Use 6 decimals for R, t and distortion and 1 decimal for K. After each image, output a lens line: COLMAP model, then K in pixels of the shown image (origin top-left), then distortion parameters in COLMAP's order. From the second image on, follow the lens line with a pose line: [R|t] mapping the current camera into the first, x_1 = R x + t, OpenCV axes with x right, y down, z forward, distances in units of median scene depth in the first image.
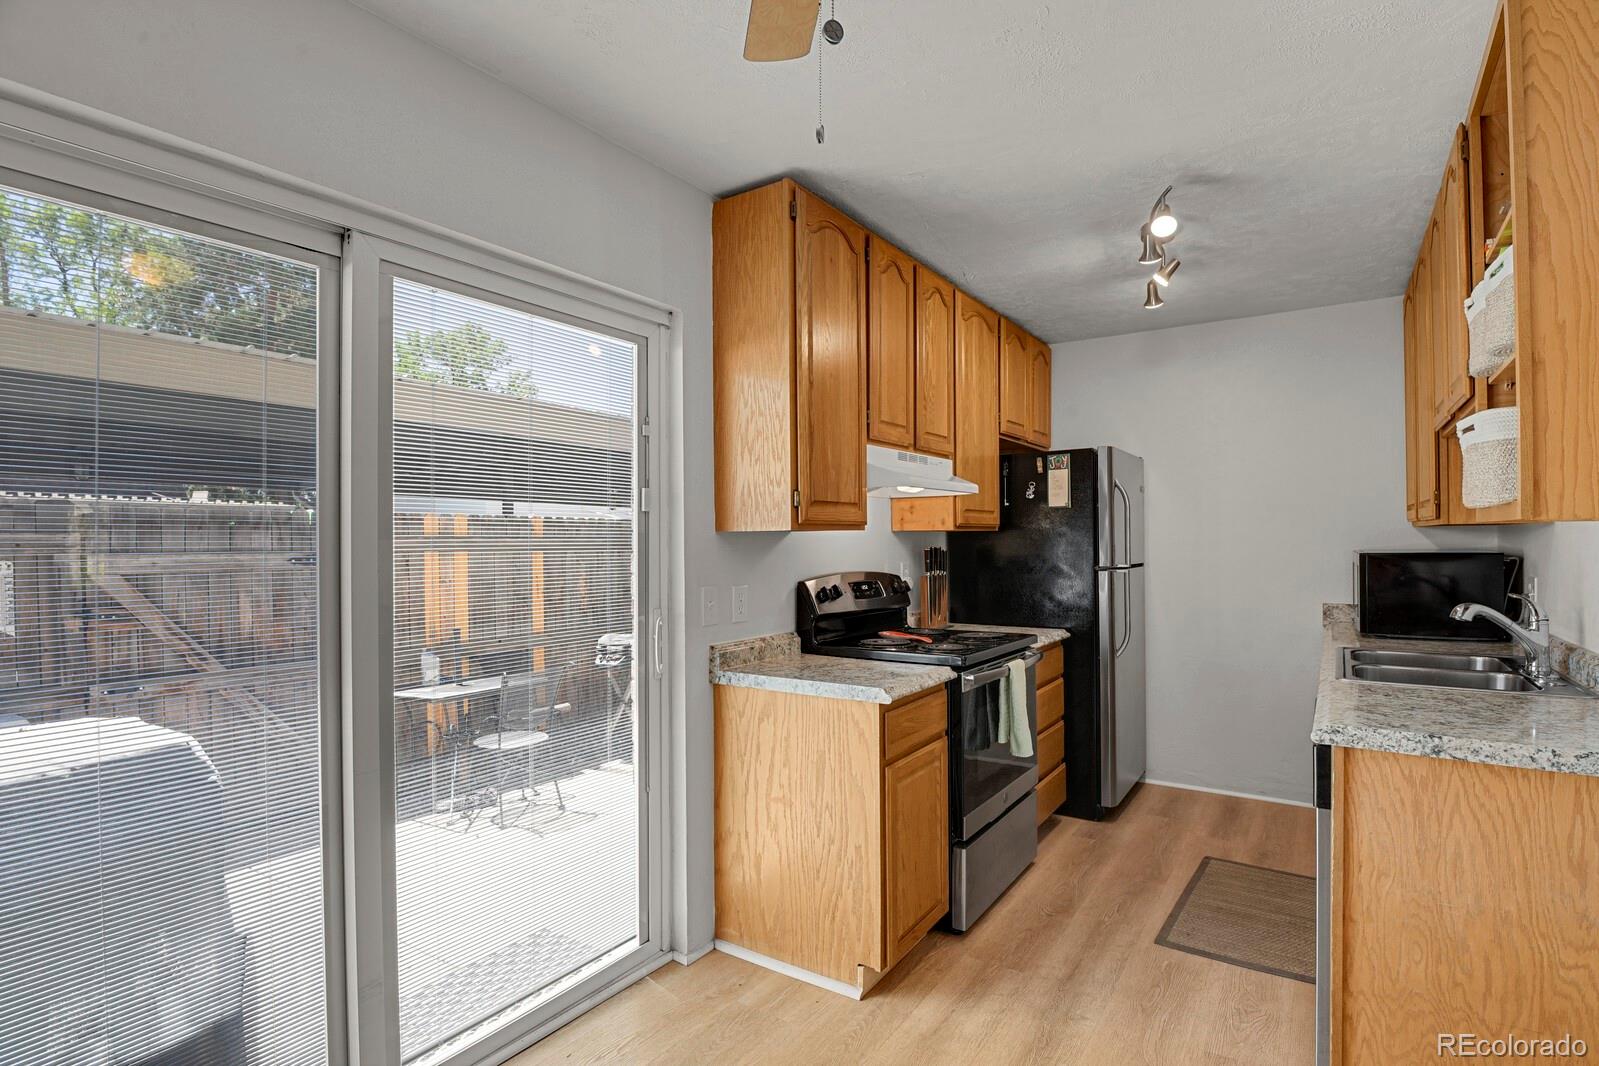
lens RADIAL K [[795.2, 0, 795.8], [0, 795.2, 535.4], [0, 0, 1]] dist [-0.021612, -0.000632]
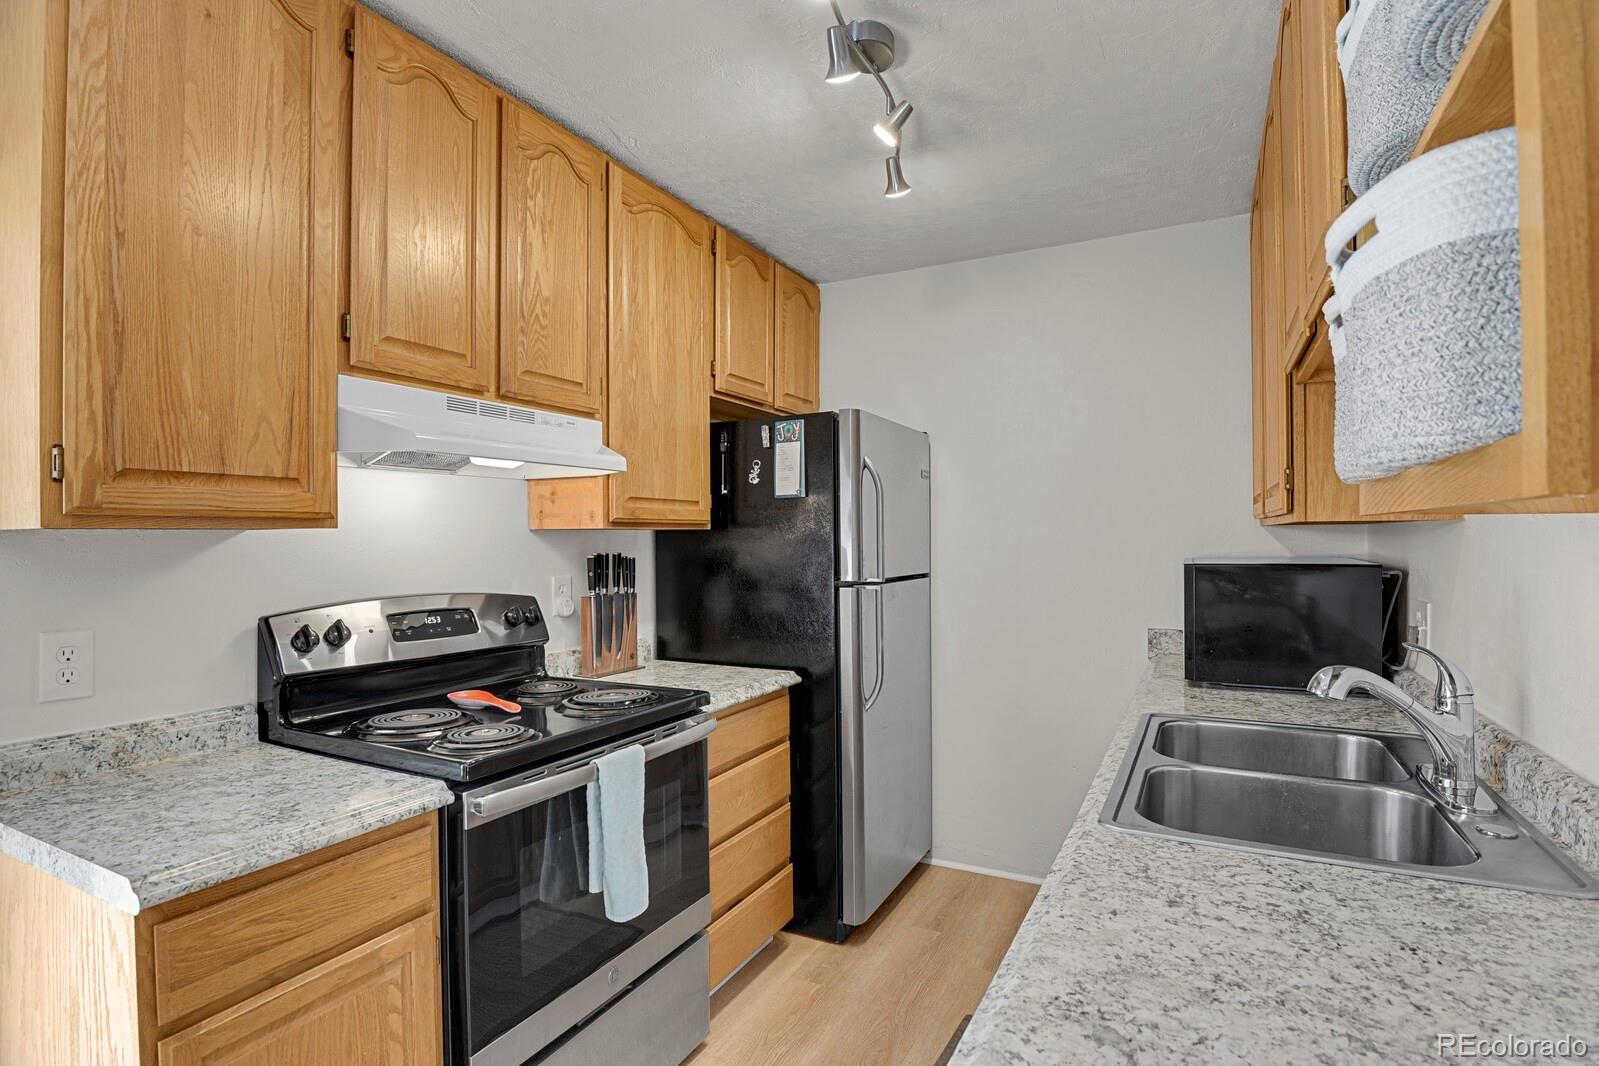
lens RADIAL K [[783.9, 0, 799.7], [0, 783.9, 535.8], [0, 0, 1]] dist [-0.024123, -0.000153]
pose [[0.993093, 0.001728, 0.117318, 0.300622], [-0.002076, 0.999994, 0.002848, -0.002797], [-0.117313, -0.003072, 0.993090, 0.361167]]
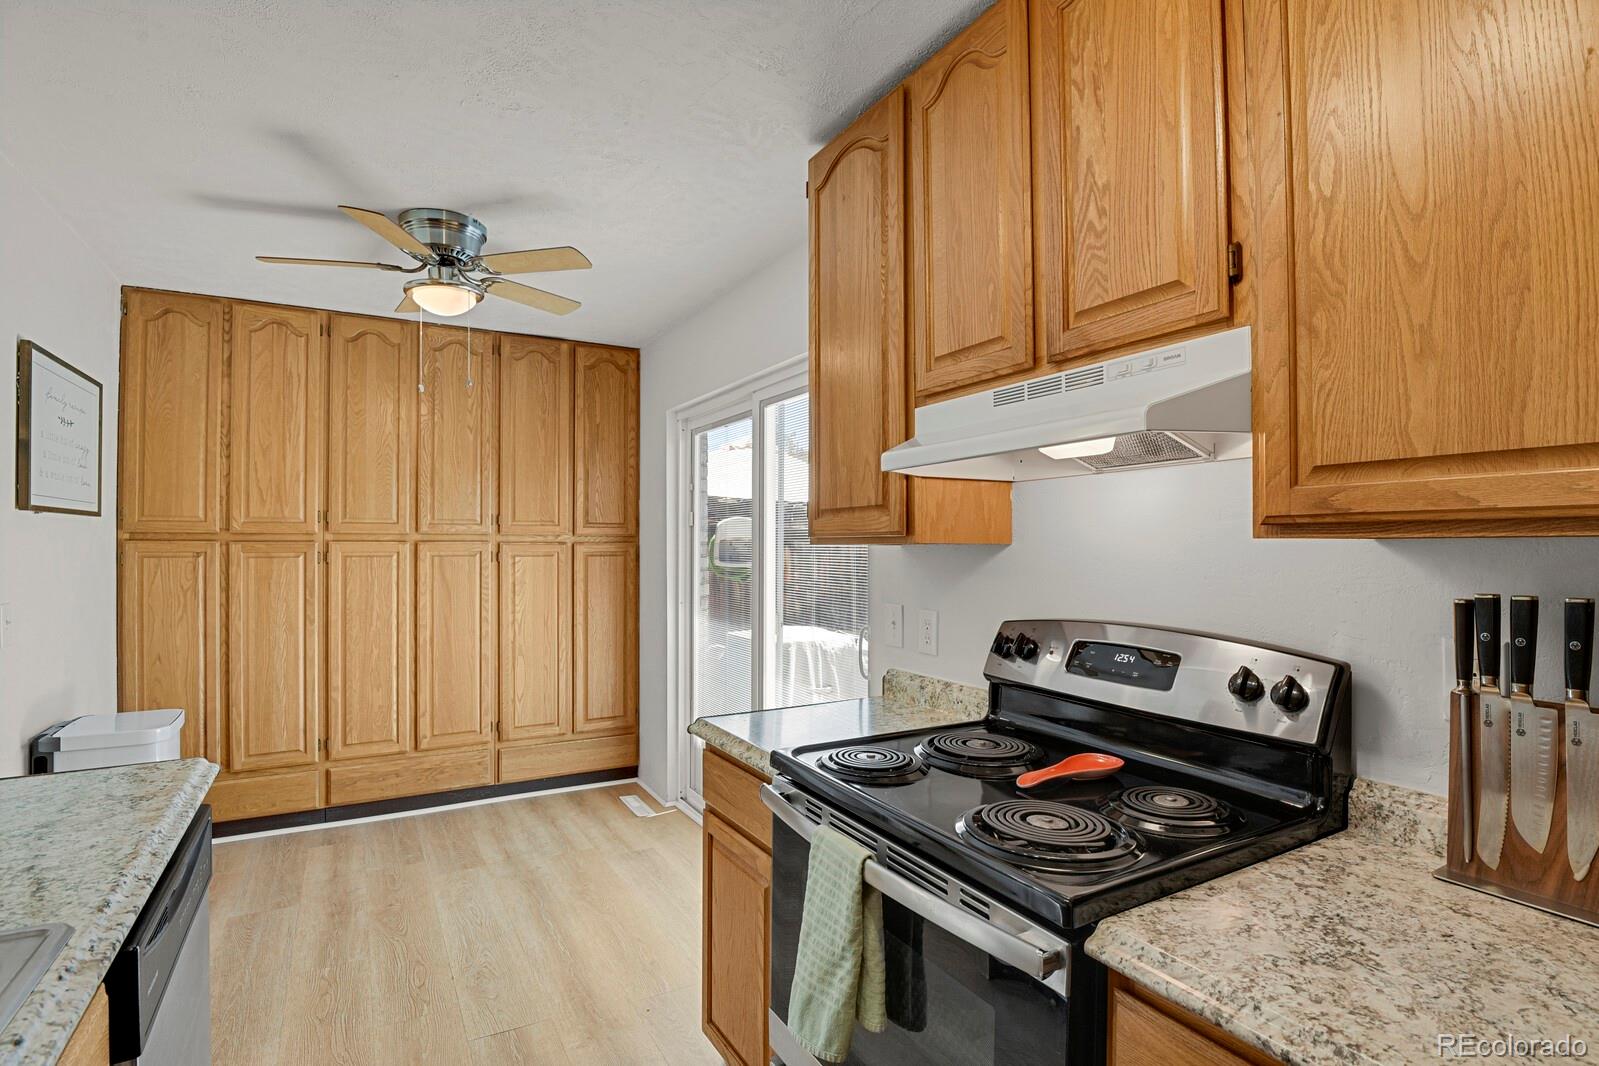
lens RADIAL K [[779.9, 0, 799.5], [0, 779.9, 533.0], [0, 0, 1]] dist [-0.017462, -0.001263]
pose [[-0.437634, -0.004837, -0.899140, 0.600068], [0.012060, 0.999864, -0.011249, -0.007628], [0.899072, -0.015766, -0.437516, 1.029406]]
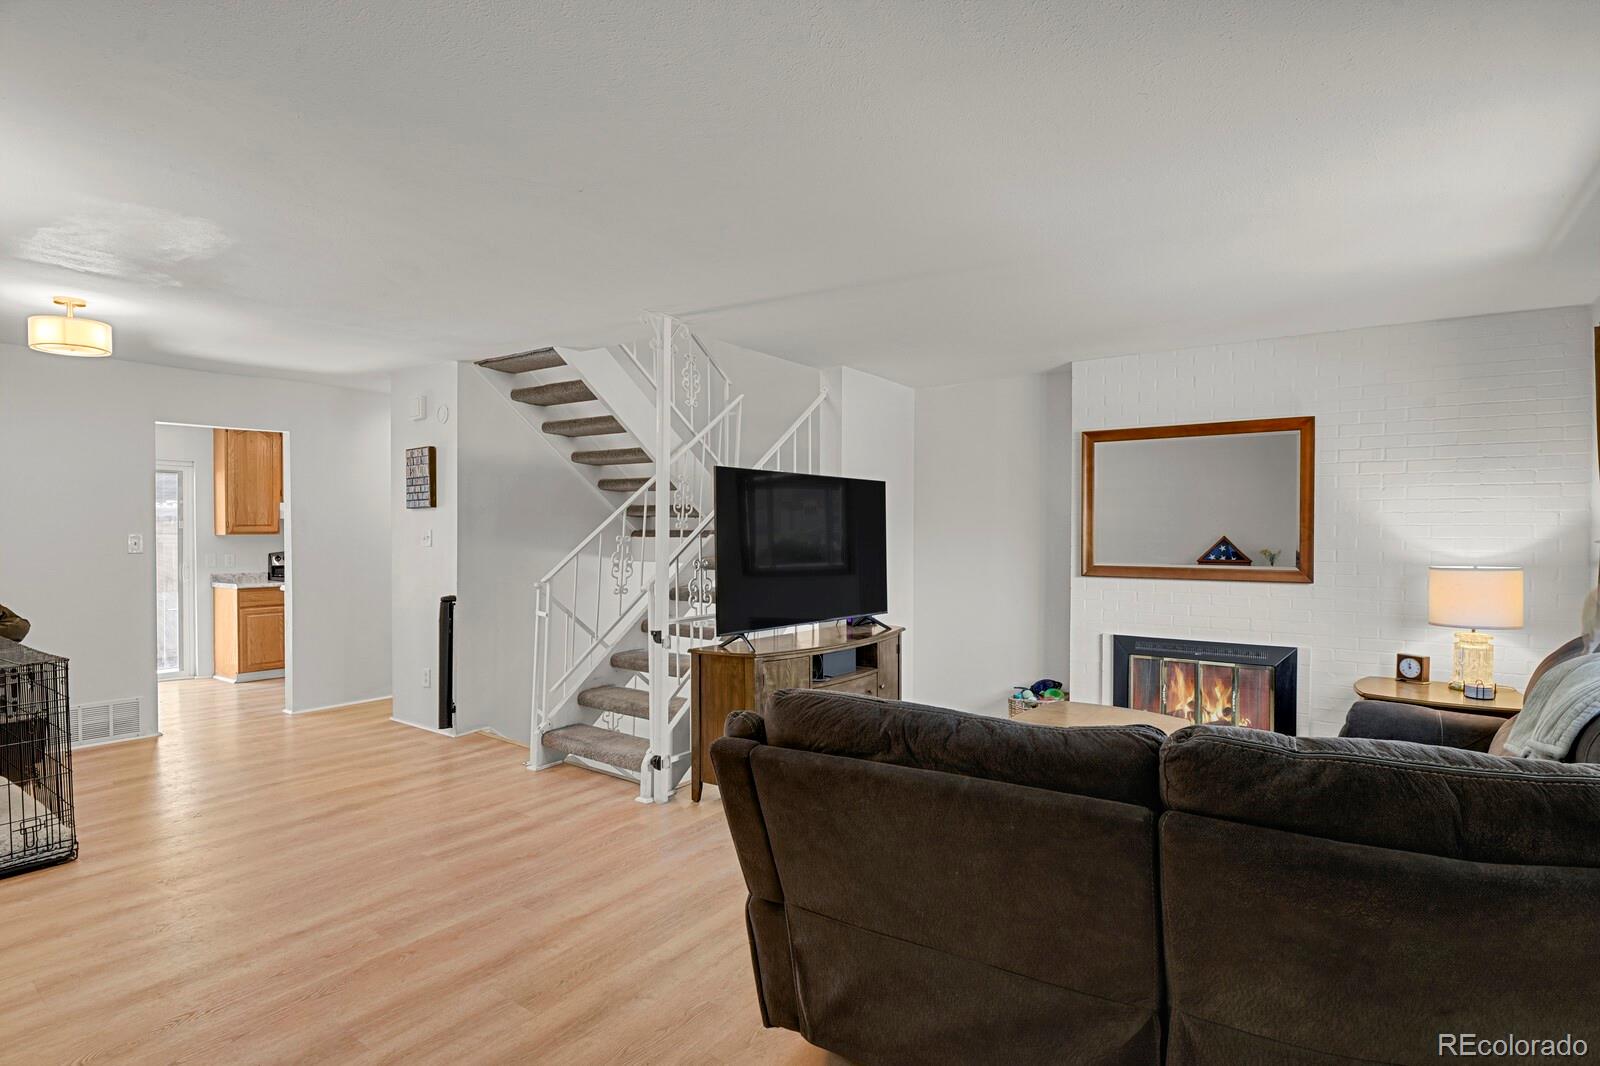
lens RADIAL K [[784.4, 0, 800.2], [0, 784.4, 535.8], [0, 0, 1]] dist [-0.024123, -0.000153]
pose [[0.999148, 0.005917, -0.040847, 1.741070], [-0.005437, 0.999915, 0.011844, -0.037009], [0.040914, -0.011611, 0.999095, -1.408573]]
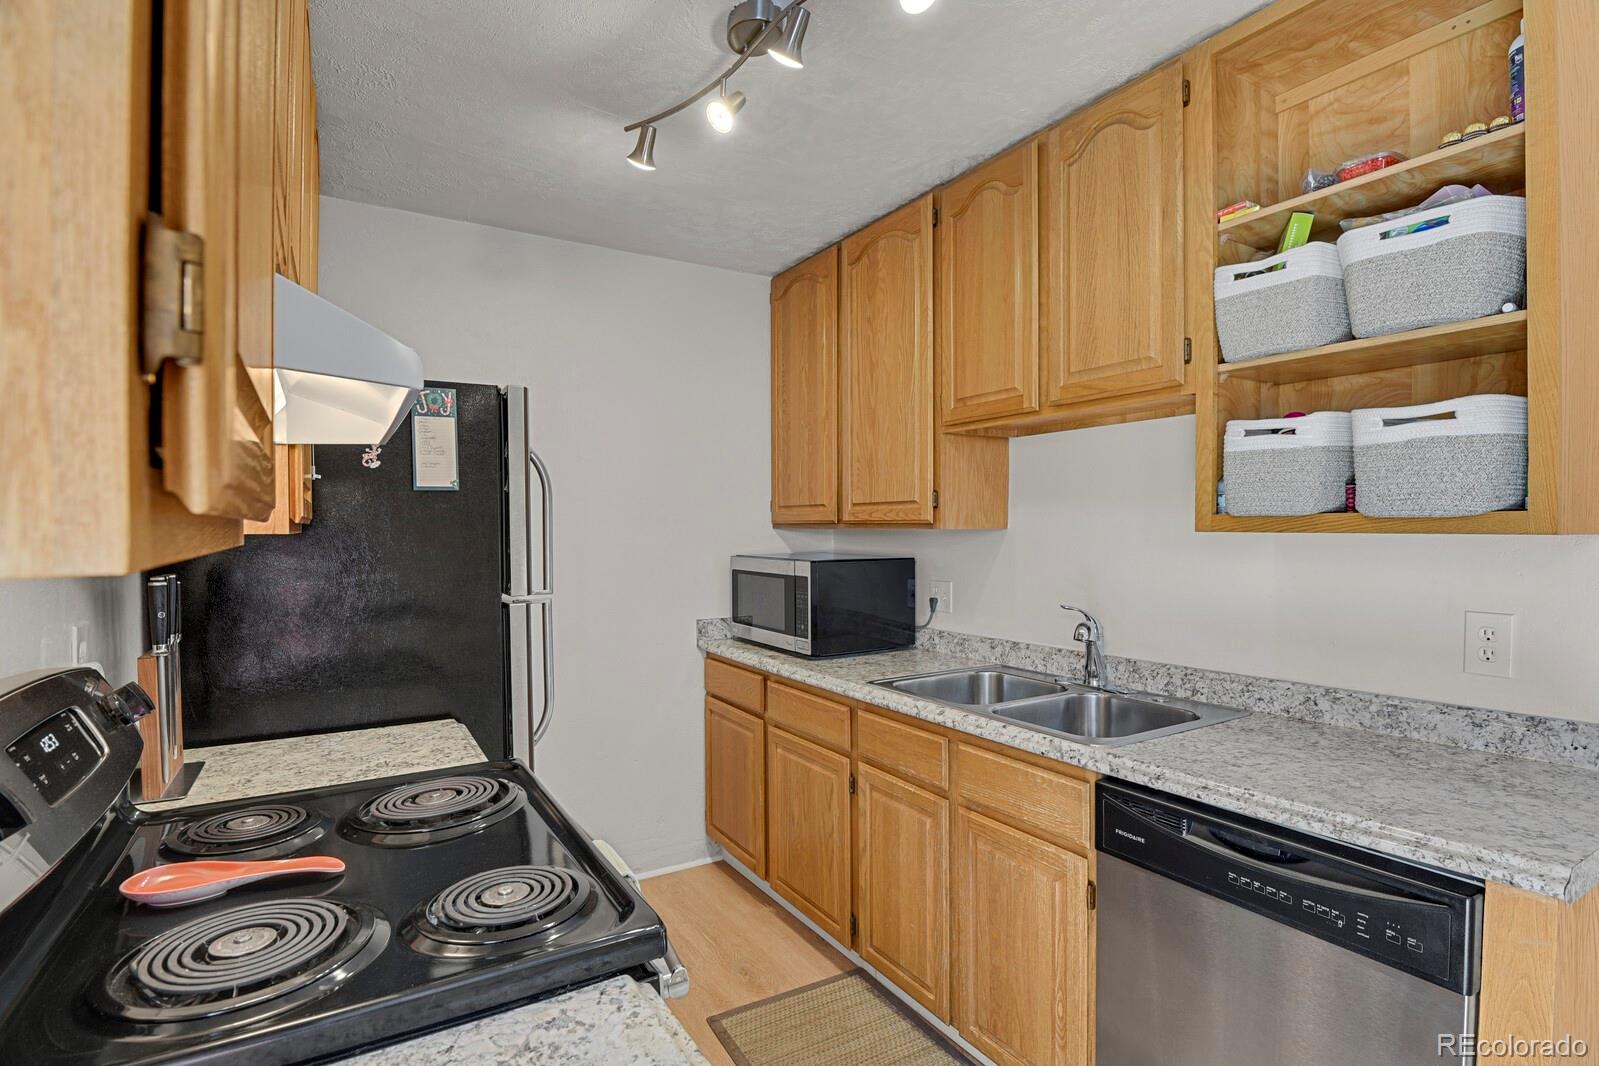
lens RADIAL K [[783.9, 0, 799.7], [0, 783.9, 535.8], [0, 0, 1]] dist [-0.024123, -0.000153]
pose [[0.413945, -0.003708, 0.910294, -0.047548], [-0.005406, 0.999964, 0.006532, -0.009981], [-0.910286, -0.007625, 0.413910, 0.651564]]
